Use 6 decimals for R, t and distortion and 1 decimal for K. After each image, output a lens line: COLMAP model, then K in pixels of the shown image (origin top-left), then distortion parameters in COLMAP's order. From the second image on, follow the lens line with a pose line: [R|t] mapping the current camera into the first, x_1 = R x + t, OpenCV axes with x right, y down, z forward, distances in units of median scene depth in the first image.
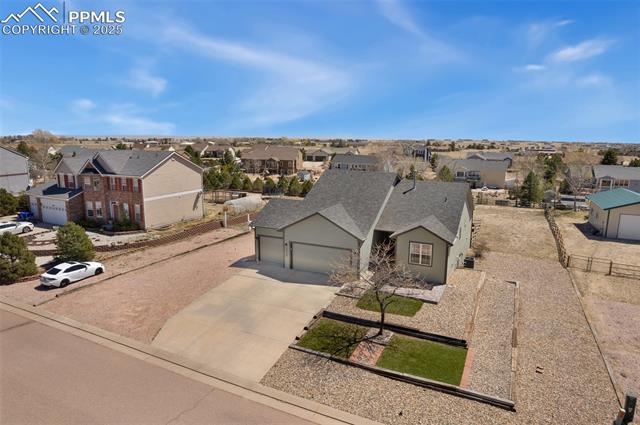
lens RADIAL K [[407.5, 0, 320.0], [0, 407.5, 212.5], [0, 0, 1]] dist [-0.067762, 0.060036]
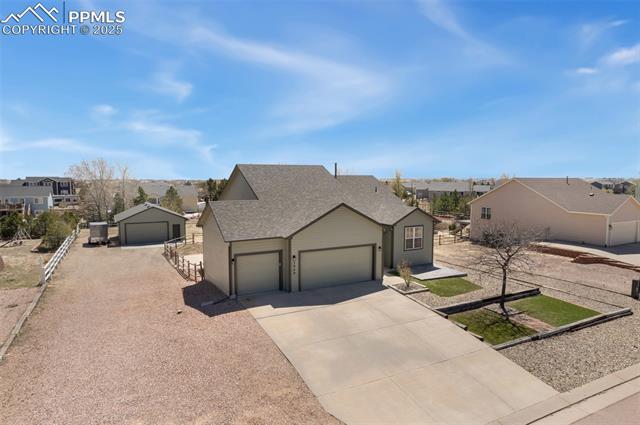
lens RADIAL K [[415.8, 0, 319.4], [0, 415.8, 155.7], [0, 0, 1]] dist [-0.069196, 0.047496]
pose [[0.585893, 0.034808, 0.809640, -0.646530], [0.153426, 0.976244, -0.152997, 0.023393], [-0.795732, 0.213860, 0.566634, 0.518749]]
